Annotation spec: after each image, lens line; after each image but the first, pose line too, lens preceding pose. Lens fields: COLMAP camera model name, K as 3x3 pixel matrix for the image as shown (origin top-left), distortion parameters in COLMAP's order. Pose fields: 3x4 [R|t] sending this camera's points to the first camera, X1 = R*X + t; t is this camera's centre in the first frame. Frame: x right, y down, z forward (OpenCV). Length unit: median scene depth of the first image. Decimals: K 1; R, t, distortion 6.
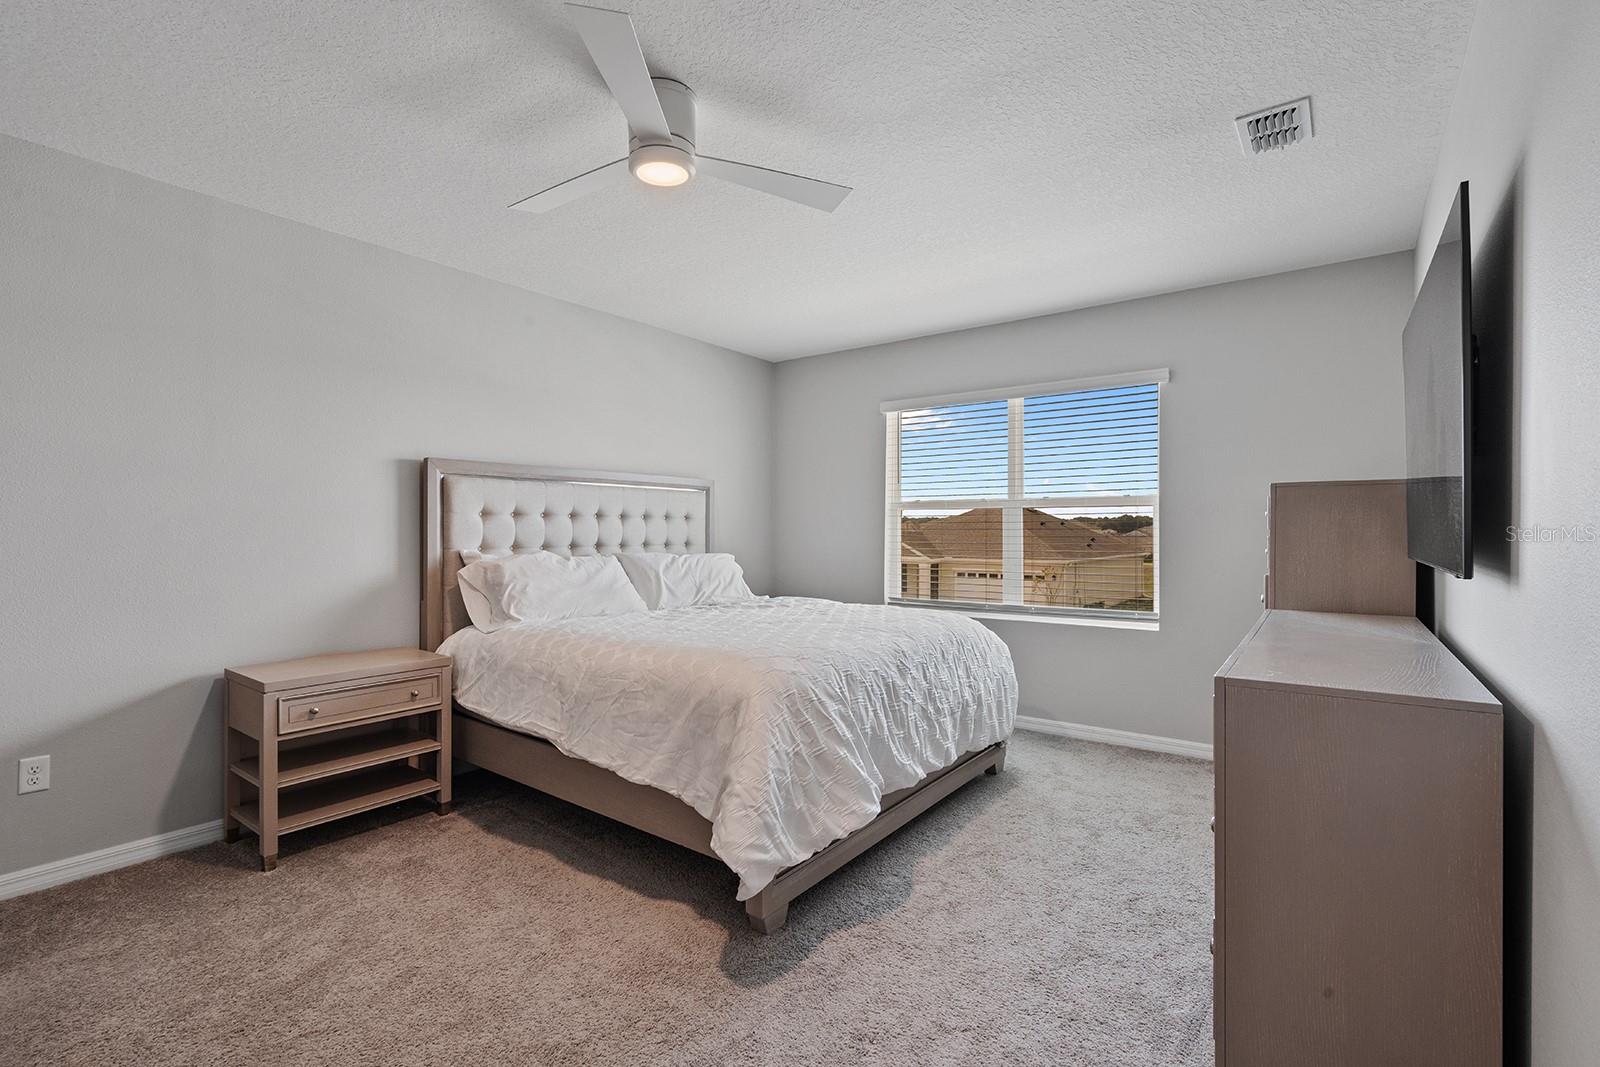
lens RADIAL K [[729.4, 0, 795.6], [0, 729.4, 532.3], [0, 0, 1]] dist [-0.000607, 0.000865]
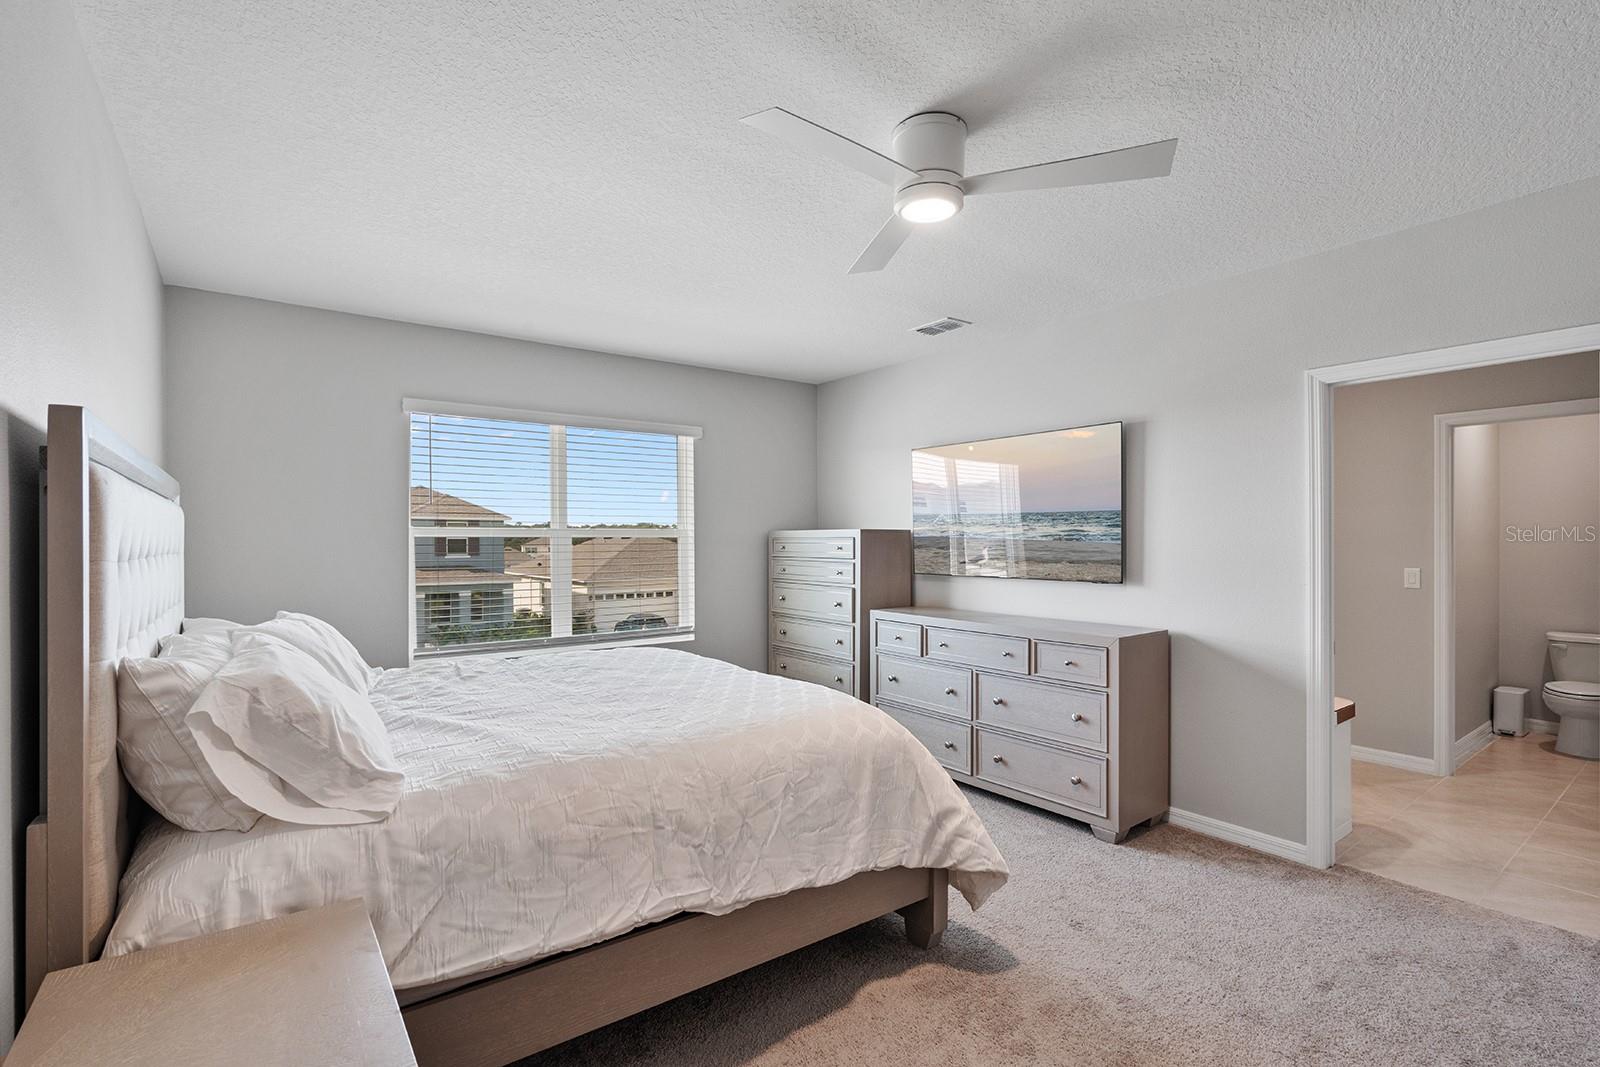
lens RADIAL K [[729.4, 0, 795.6], [0, 729.4, 532.3], [0, 0, 1]] dist [-0.000607, 0.000865]
pose [[0.288992, 0.008969, 0.957290, -0.998031], [0.004718, 0.999931, -0.010793, -0.051294], [-0.957320, 0.007636, 0.288930, 0.759011]]
